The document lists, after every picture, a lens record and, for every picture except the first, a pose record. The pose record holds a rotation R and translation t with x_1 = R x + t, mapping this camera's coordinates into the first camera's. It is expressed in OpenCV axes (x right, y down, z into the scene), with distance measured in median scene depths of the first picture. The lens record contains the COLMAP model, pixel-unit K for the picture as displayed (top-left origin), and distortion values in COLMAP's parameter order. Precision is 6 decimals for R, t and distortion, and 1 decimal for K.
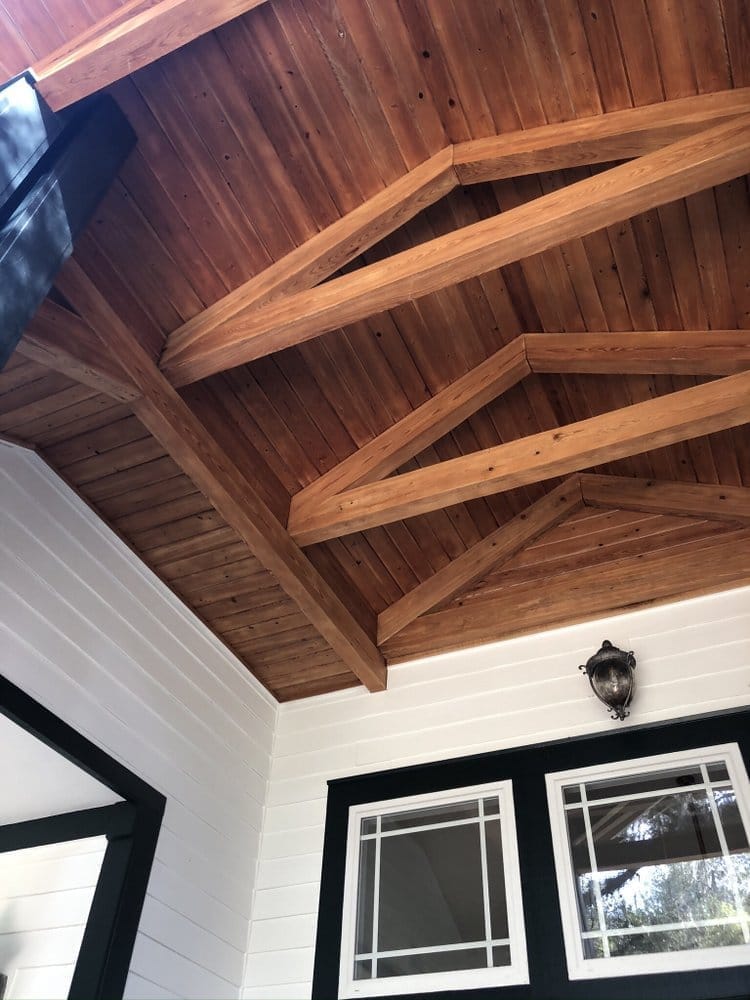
lens RADIAL K [[812.2, 0, 373.3], [0, 812.2, 498.4], [0, 0, 1]] dist [0.064561, -0.056823]
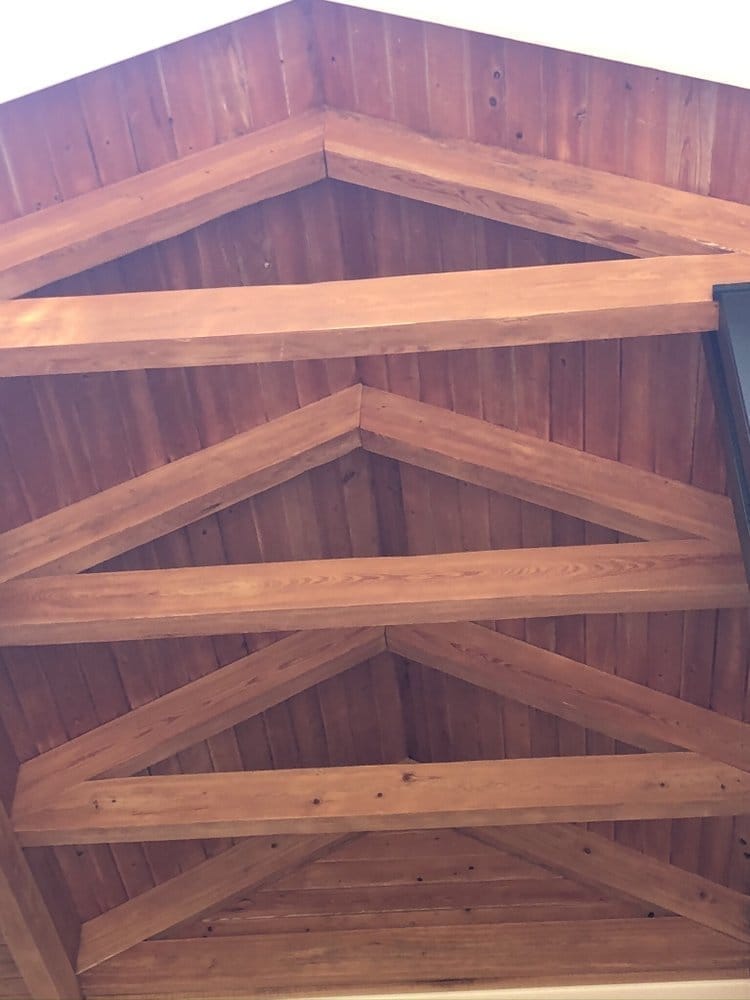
lens RADIAL K [[1720.9, 0, 373.4], [0, 1720.9, 499.1], [0, 0, 1]] dist [0.180268, 0.000000]
pose [[0.941001, 0.209852, 0.265478, -0.292531], [-0.216762, 0.976219, -0.003344, -0.318839], [-0.259867, -0.054399, 0.964111, -0.549320]]
